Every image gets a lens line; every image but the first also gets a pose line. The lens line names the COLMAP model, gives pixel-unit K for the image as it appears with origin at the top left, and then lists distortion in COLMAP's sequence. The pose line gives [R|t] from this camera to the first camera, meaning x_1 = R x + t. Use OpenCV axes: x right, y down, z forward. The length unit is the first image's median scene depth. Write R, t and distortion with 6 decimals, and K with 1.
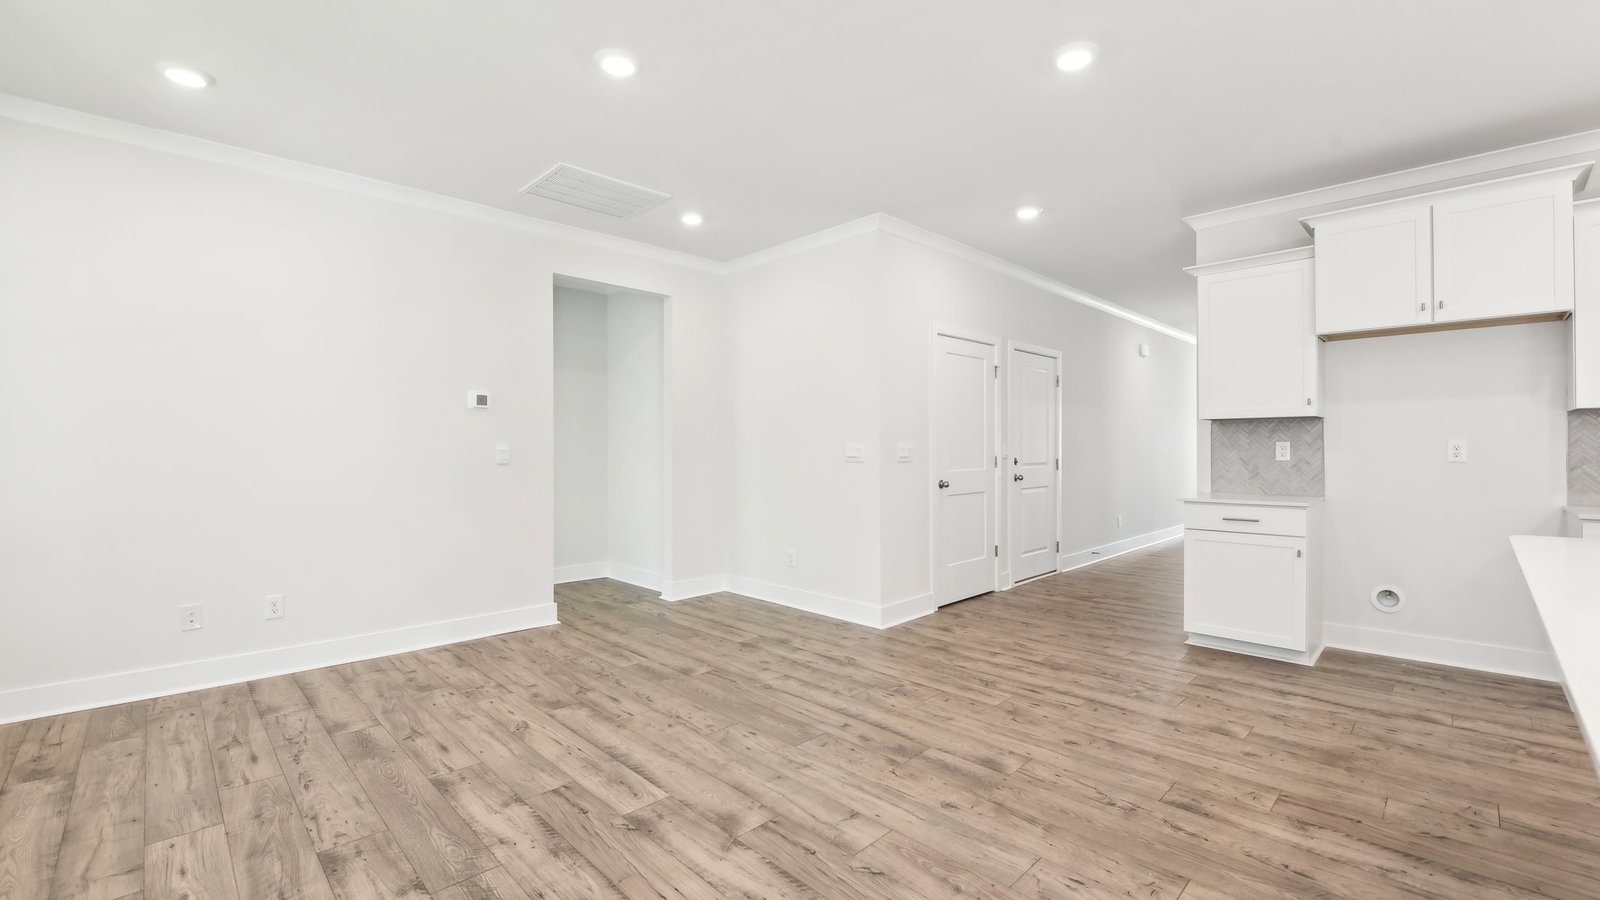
lens RADIAL K [[667.0, 0, 800.0], [0, 667.0, 450.0], [0, 0, 1]] dist [-0.017721, -0.000965]
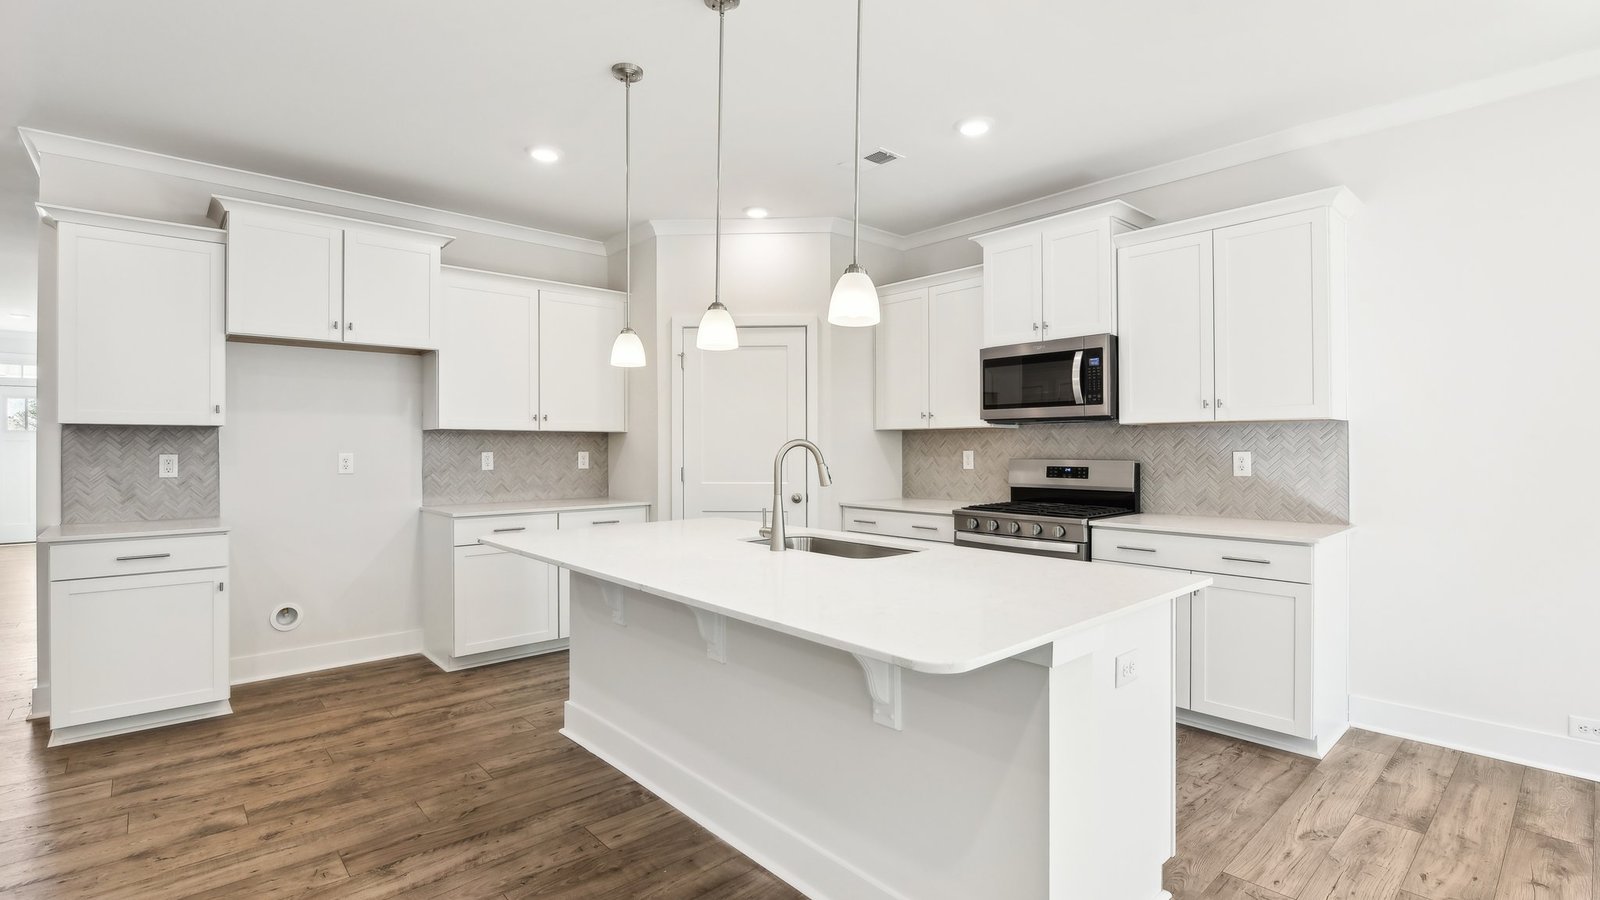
lens RADIAL K [[728.8, 0, 799.9], [0, 728.8, 445.4], [0, 0, 1]] dist [-0.016001, -0.001038]
pose [[0.044428, 0.006017, 0.998994, -0.158777], [0.003100, 0.999976, -0.006161, -0.020199], [-0.999008, 0.003371, 0.044408, 0.226619]]
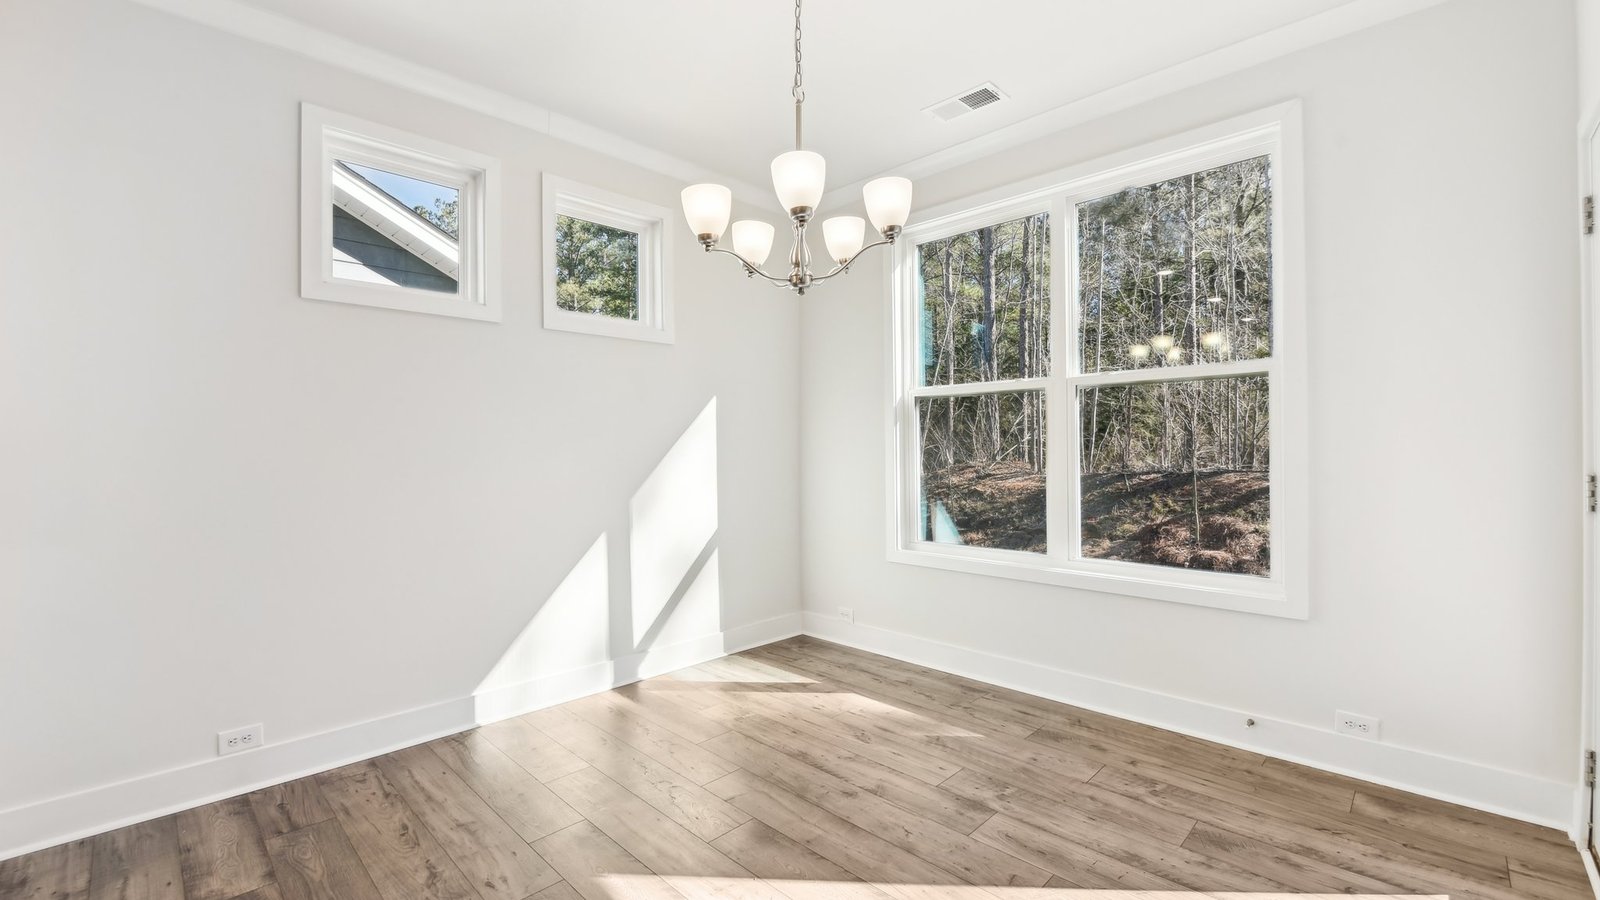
lens RADIAL K [[667.0, 0, 800.0], [0, 667.0, 450.0], [0, 0, 1]] dist [-0.017721, -0.000965]
pose [[-0.999728, 0.011961, -0.020005, 0.123670], [0.011872, 0.999919, 0.004551, 0.001306], [0.020058, 0.004312, -0.999790, 0.056813]]
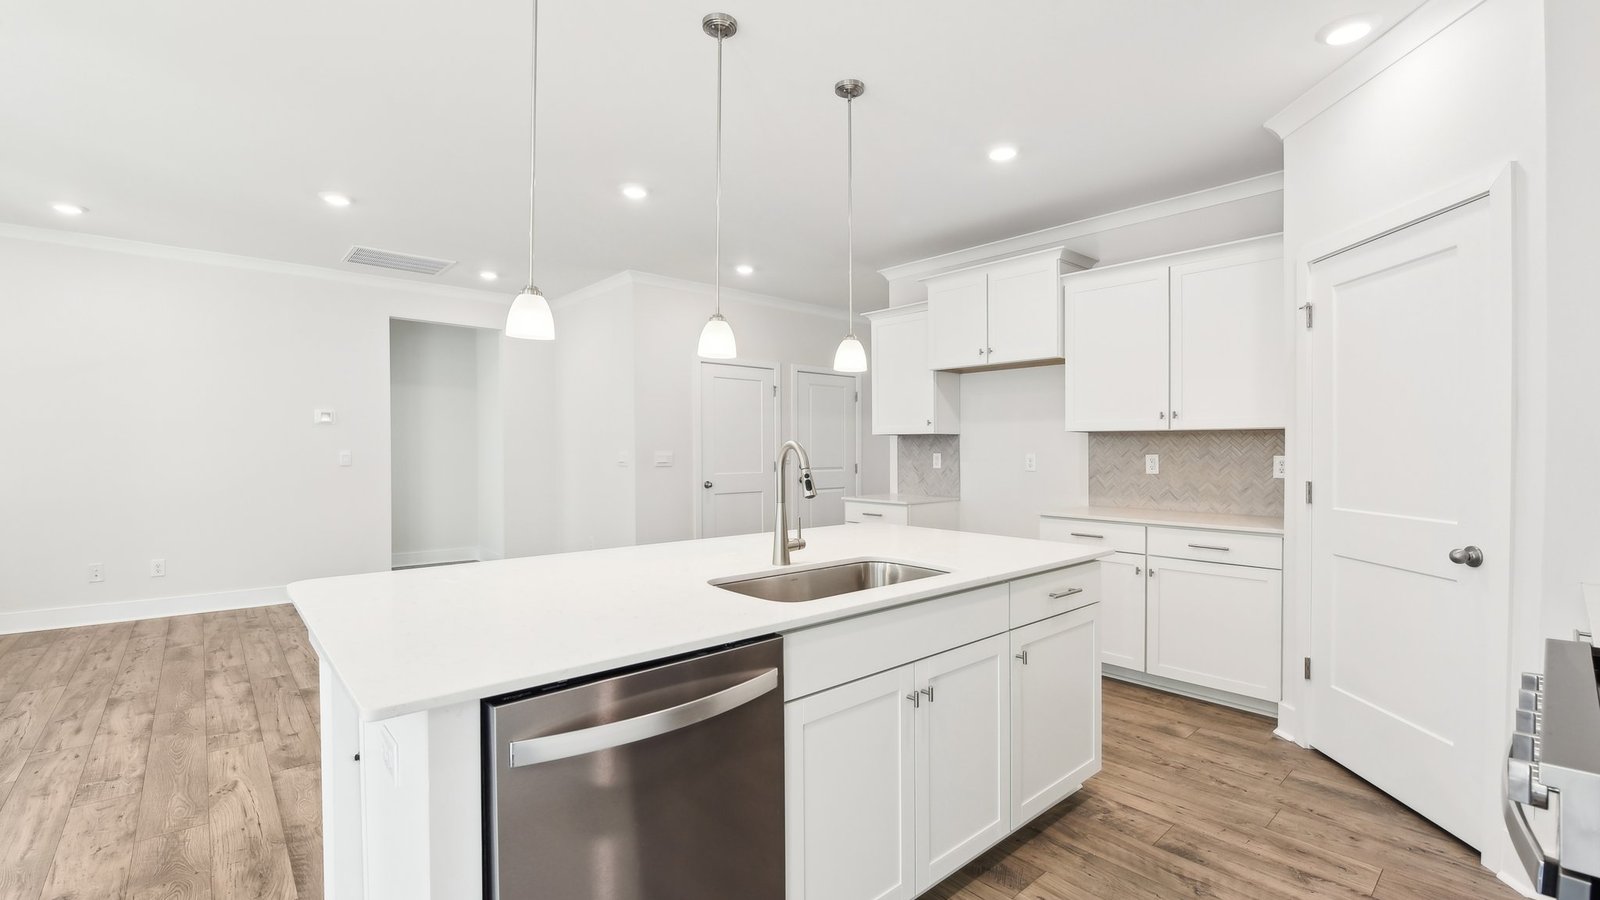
lens RADIAL K [[684.7, 0, 796.9], [0, 684.7, 449.5], [0, 0, 1]] dist [-0.019716, -0.000177]
pose [[0.998636, 0.005006, -0.051966, 0.679402], [-0.004902, 0.999986, 0.002110, -0.026661], [0.051976, -0.001853, 0.998647, -0.383090]]
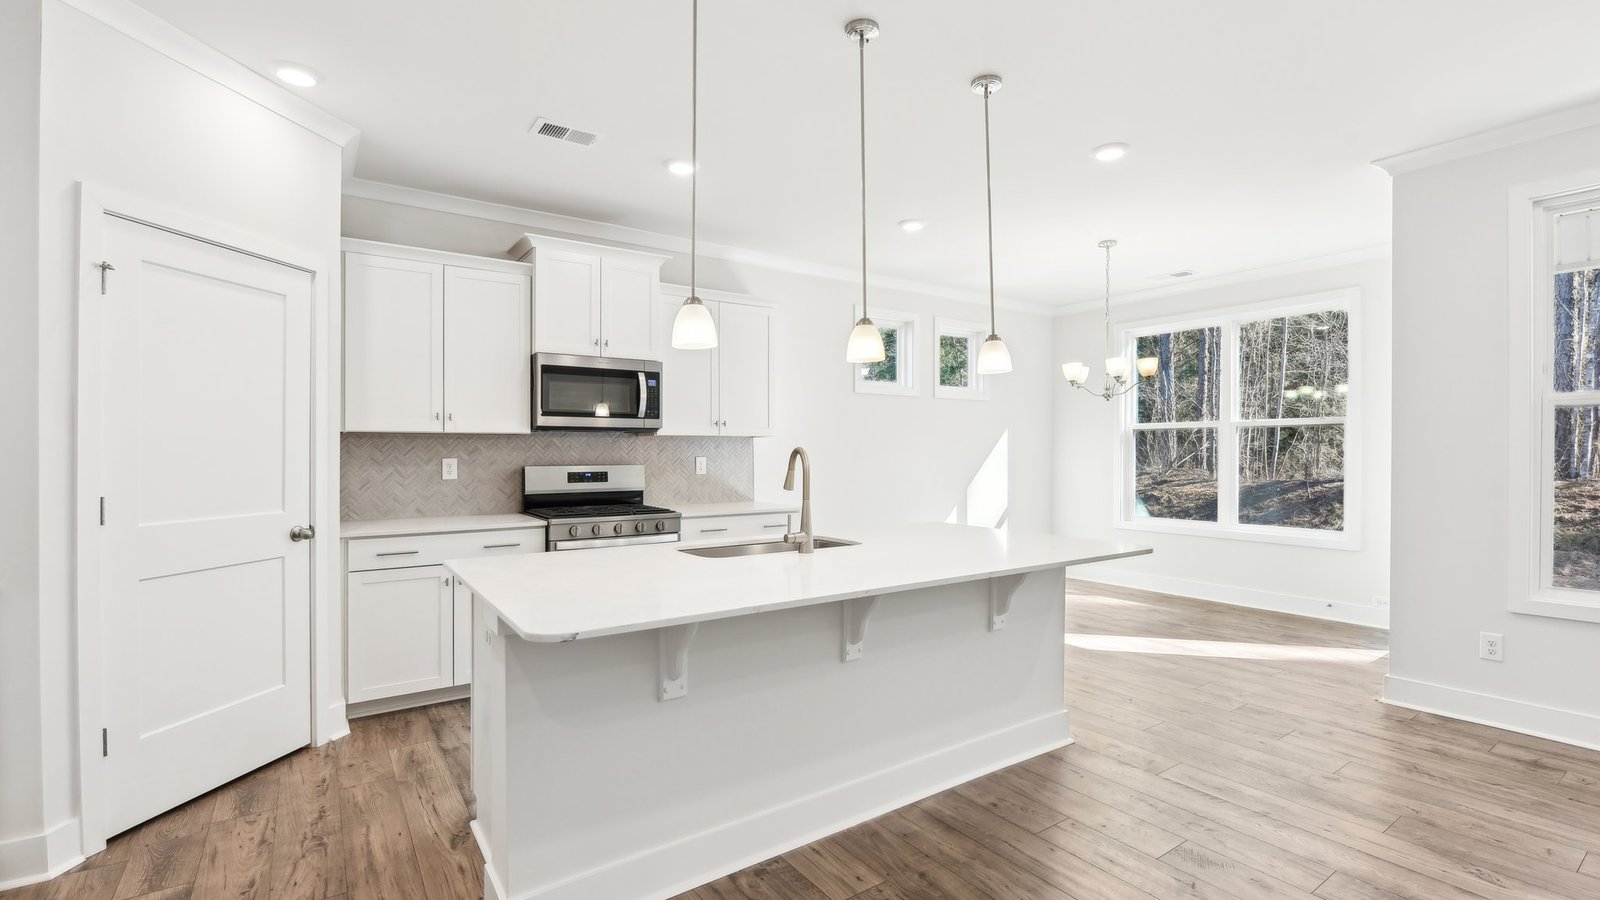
lens RADIAL K [[707.0, 0, 800.4], [0, 707.0, 451.2], [0, 0, 1]] dist [-0.018513, -0.000430]
pose [[-0.984856, 0.004644, 0.173312, 0.498157], [0.004897, 0.999987, 0.001032, -0.028842], [-0.173305, 0.001865, -0.984866, 1.087080]]
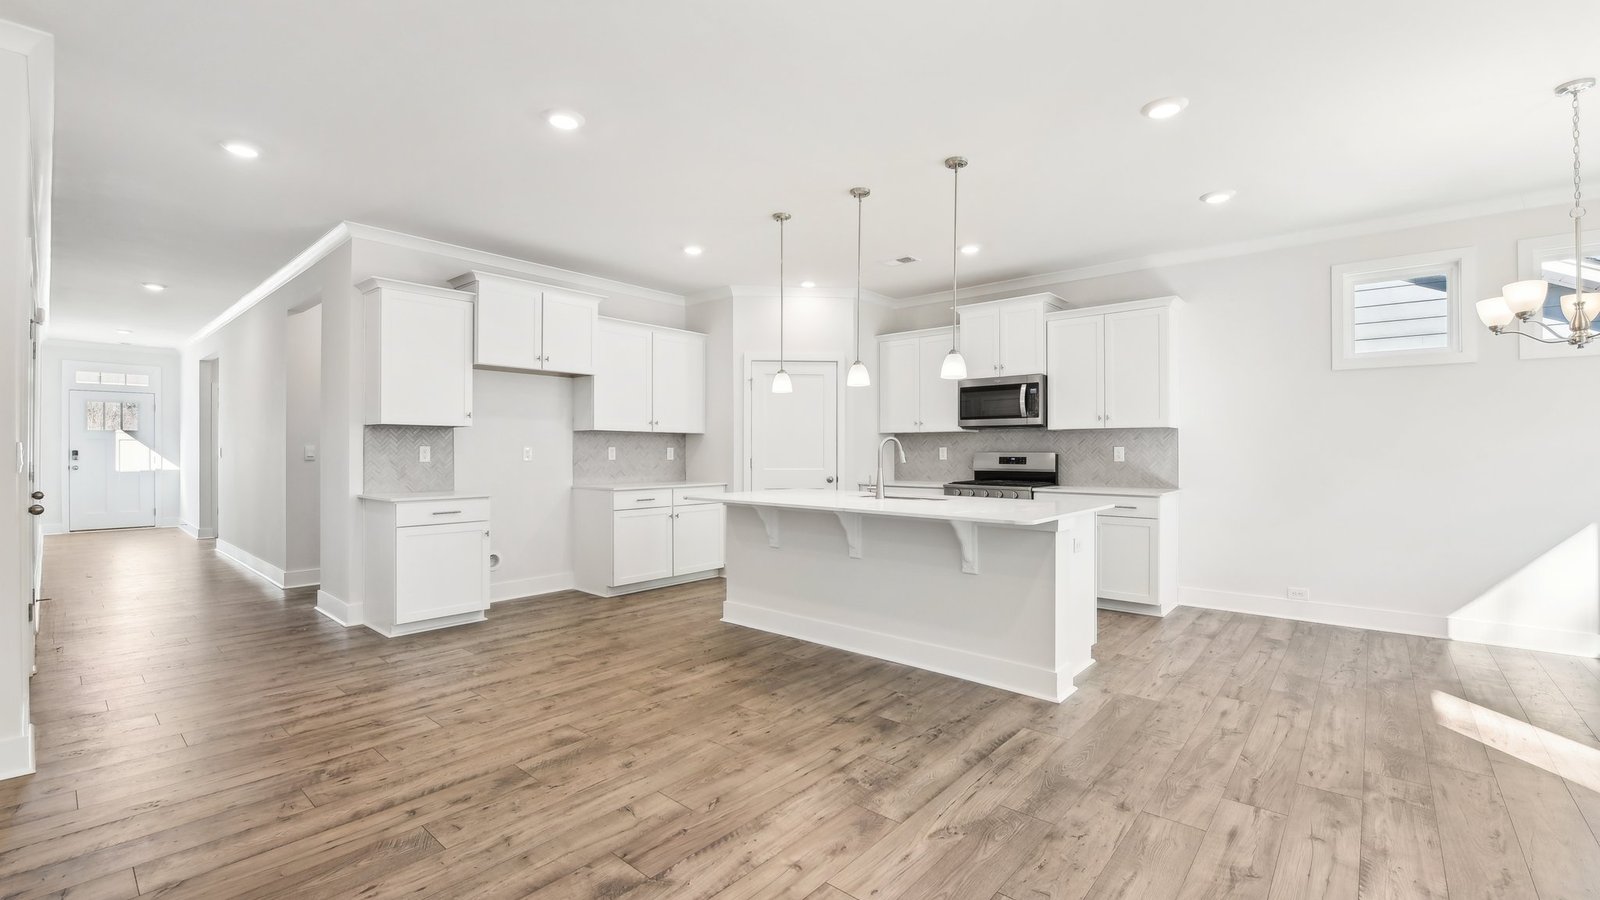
lens RADIAL K [[667.0, 0, 800.0], [0, 667.0, 450.0], [0, 0, 1]] dist [-0.017721, -0.000965]
pose [[-0.080043, 0.006008, 0.996773, -0.638632], [0.000684, 0.999982, -0.005973, 0.002543], [-0.996791, 0.000203, -0.080046, 0.543137]]
